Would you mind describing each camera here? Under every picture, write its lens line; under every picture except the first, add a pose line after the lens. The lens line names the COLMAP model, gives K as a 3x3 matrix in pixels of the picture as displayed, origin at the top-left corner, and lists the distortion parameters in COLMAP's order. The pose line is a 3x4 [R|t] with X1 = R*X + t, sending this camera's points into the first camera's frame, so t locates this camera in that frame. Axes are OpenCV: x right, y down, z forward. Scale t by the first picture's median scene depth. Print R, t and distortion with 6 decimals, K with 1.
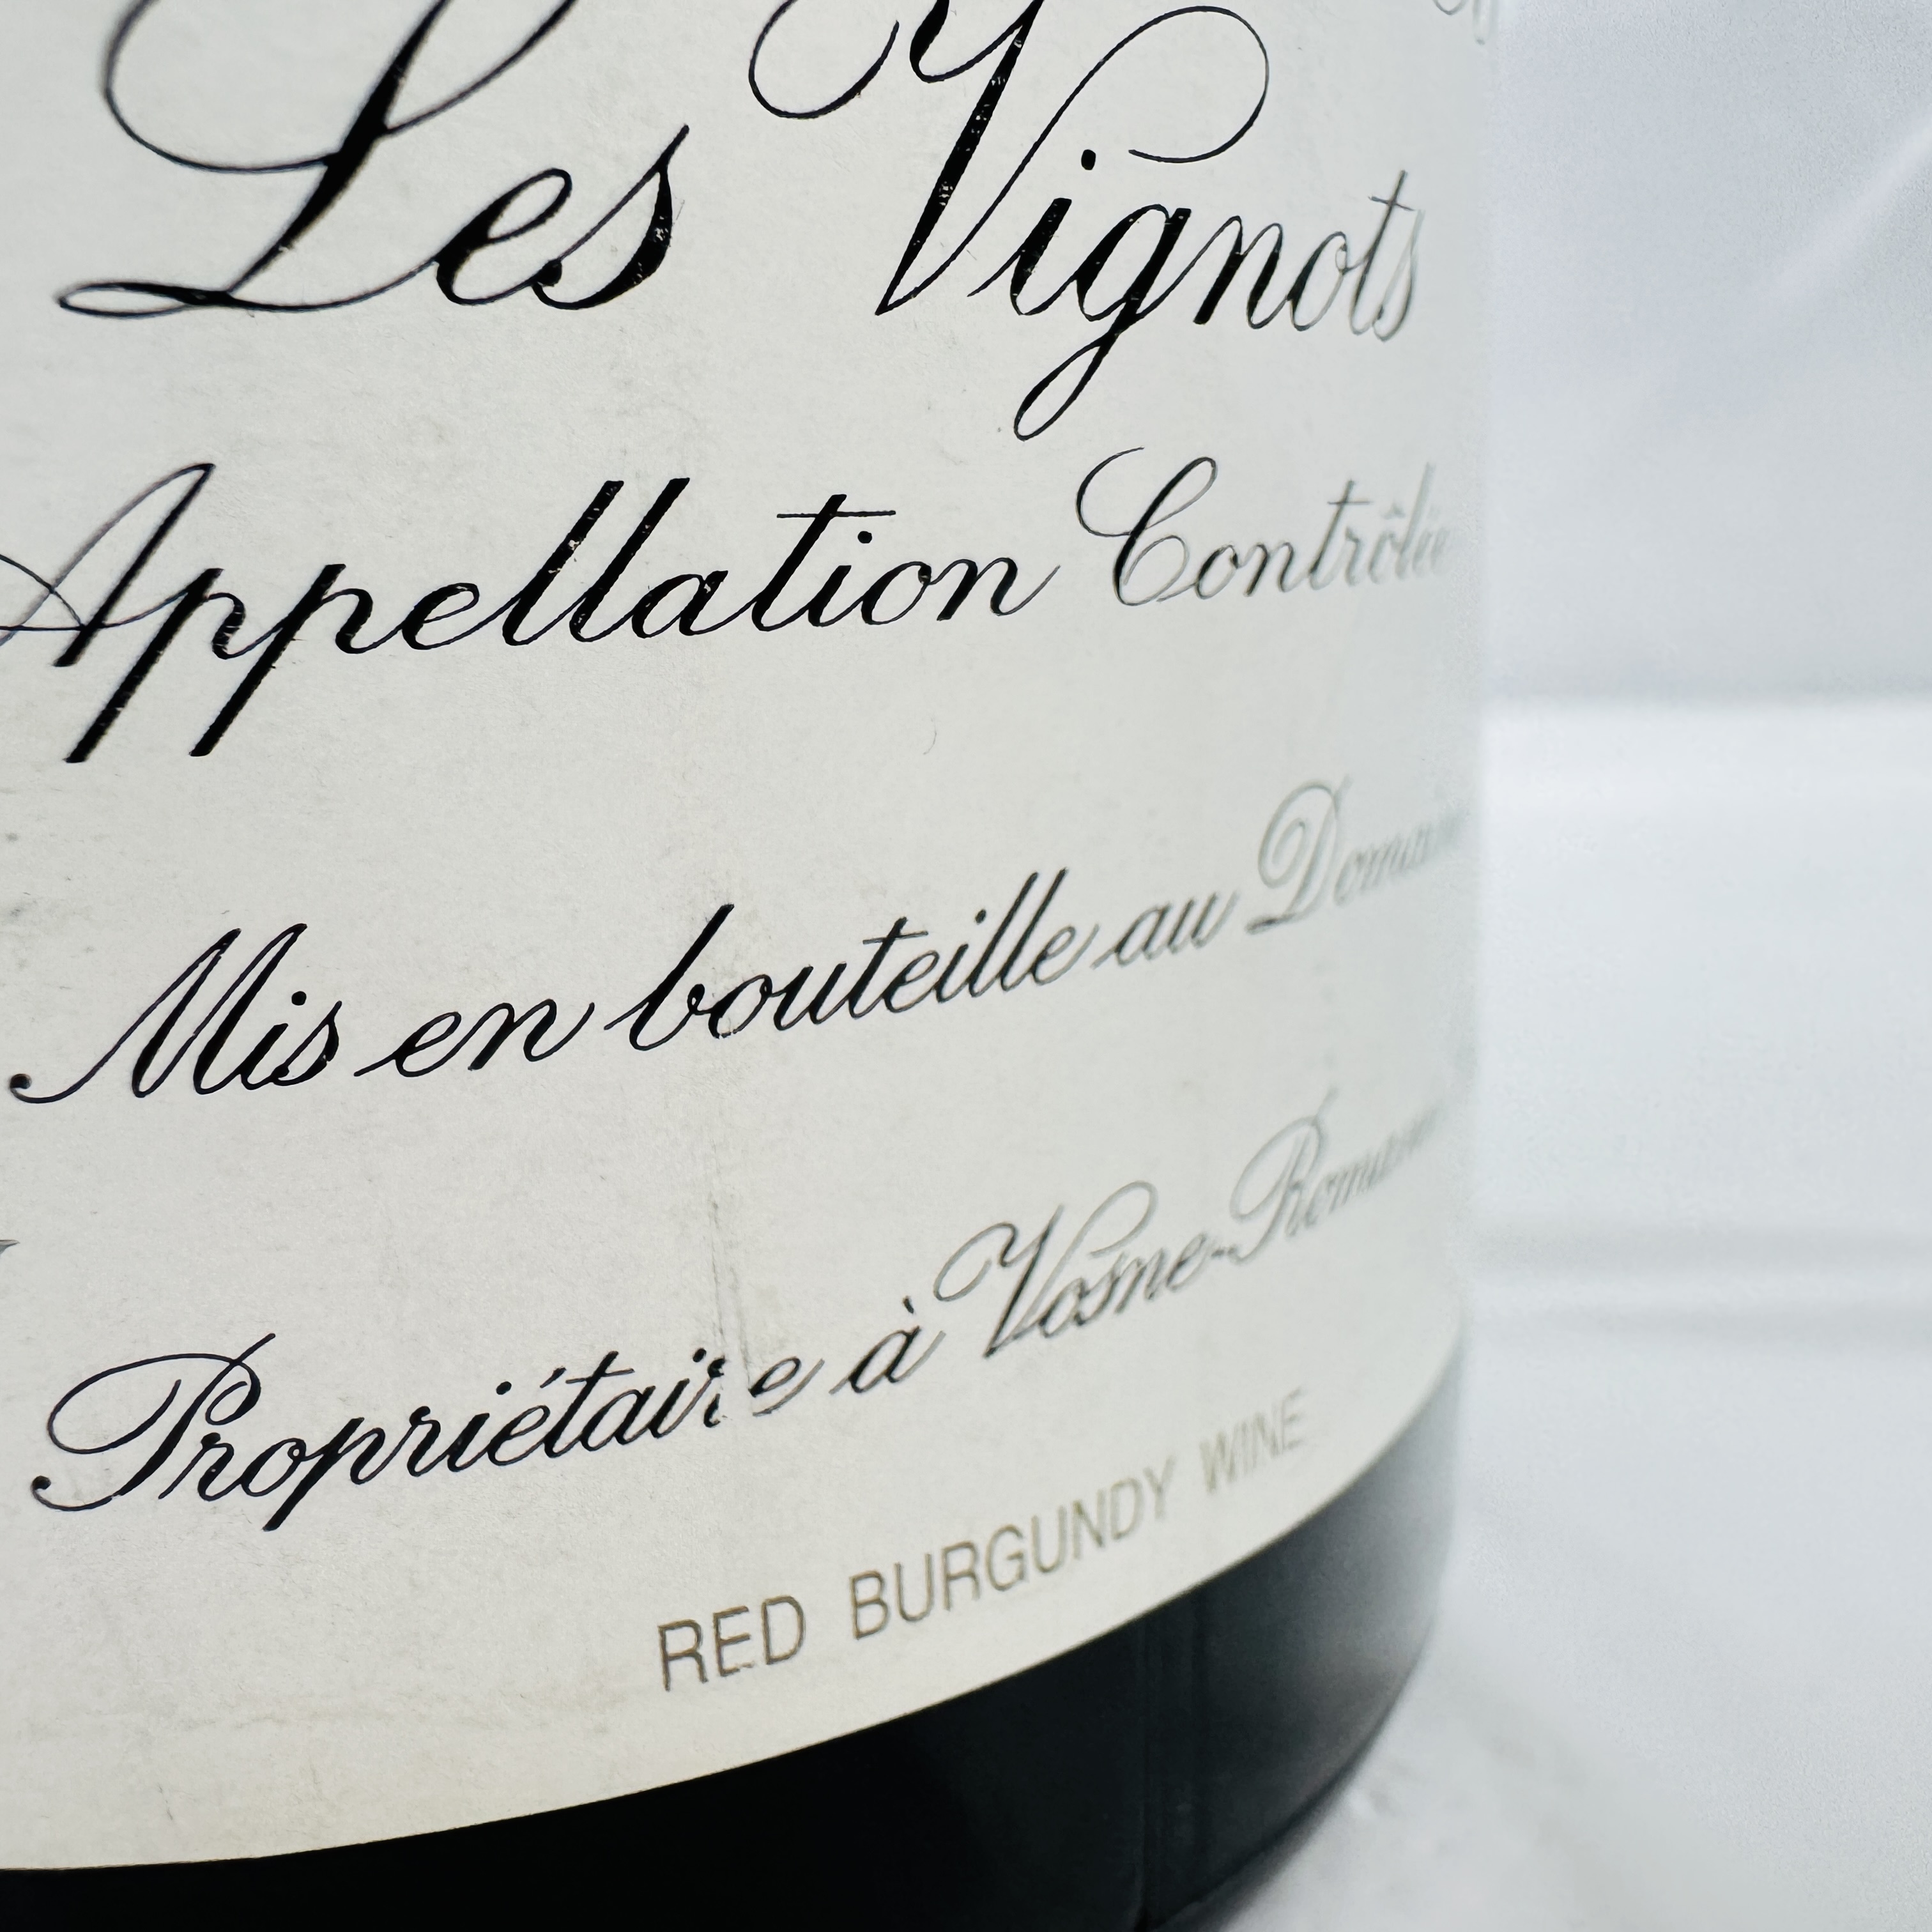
lens RADIAL K [[1804.5, 0, 1045.9], [0, 1804.5, 944.7], [0, 0, 1]] dist [-0.001901, 0.000000]
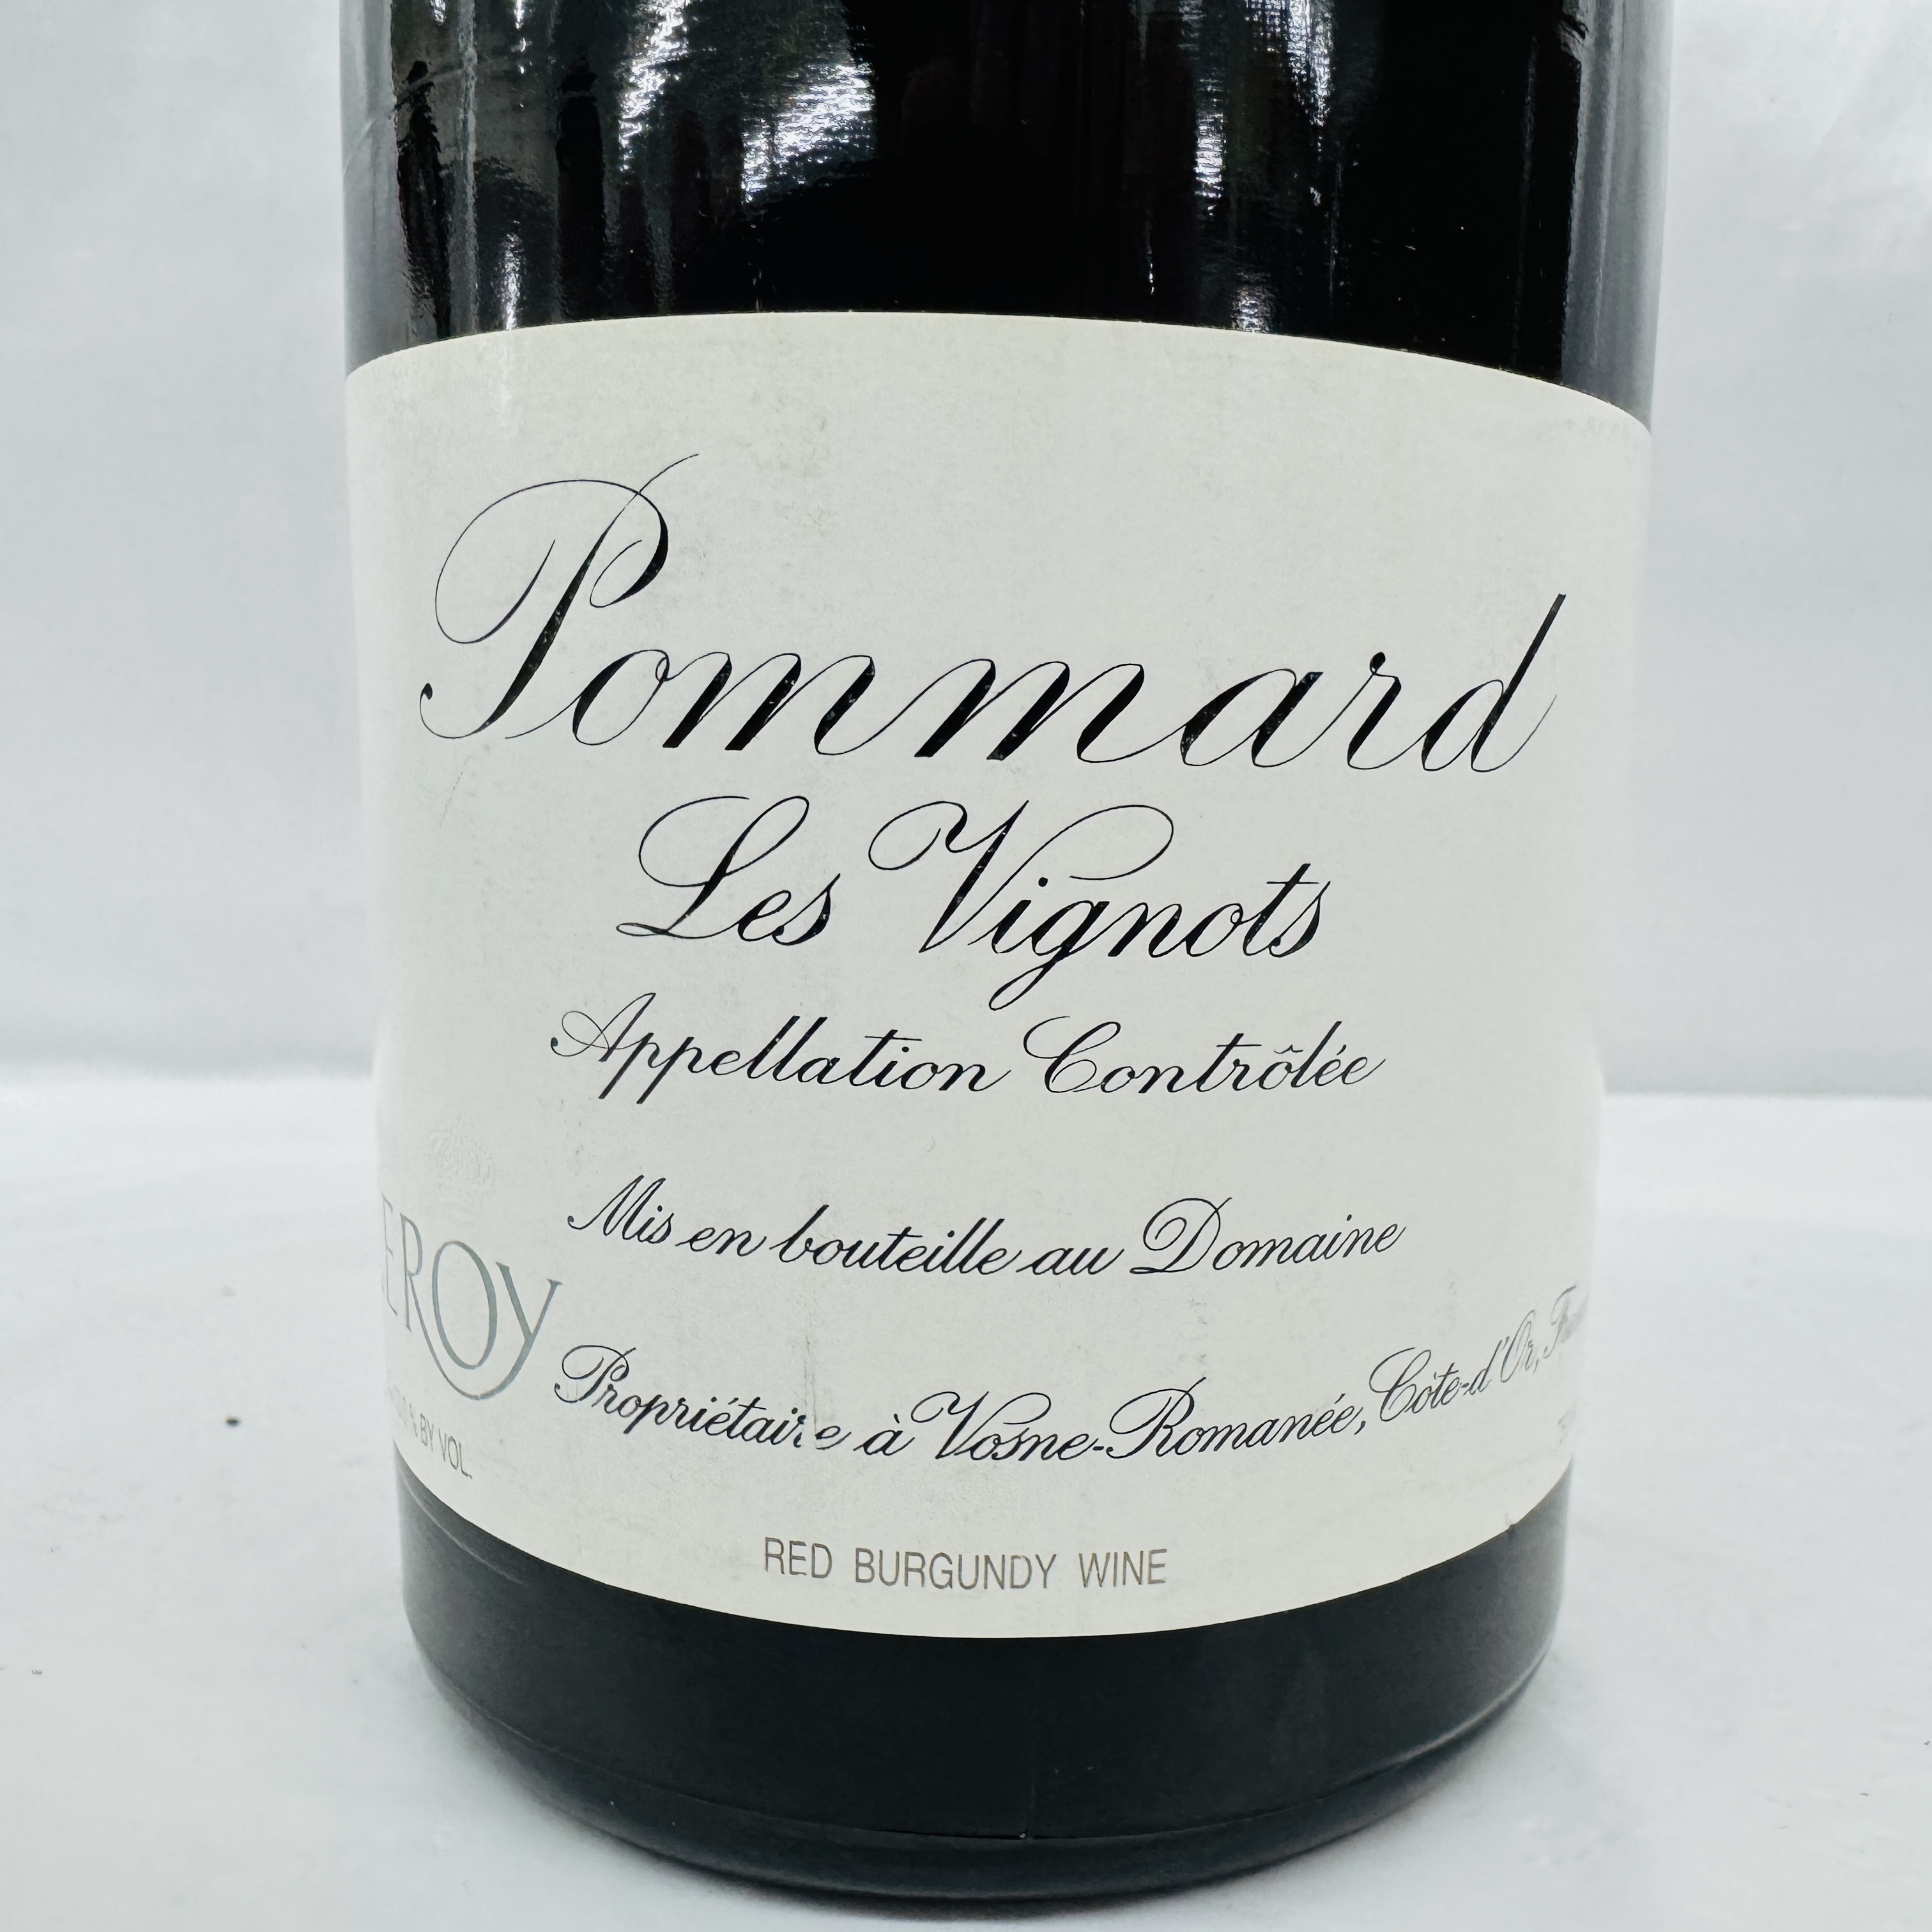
lens RADIAL K [[1664.8, 0, 1059.2], [0, 1664.8, 971.0], [0, 0, 1]] dist [0.000921, -0.003599]
pose [[0.837220, 0.126628, -0.532004, 1.076454], [-0.186663, 0.980568, -0.060359, -0.226412], [0.514023, 0.149839, 0.844588, -0.589033]]
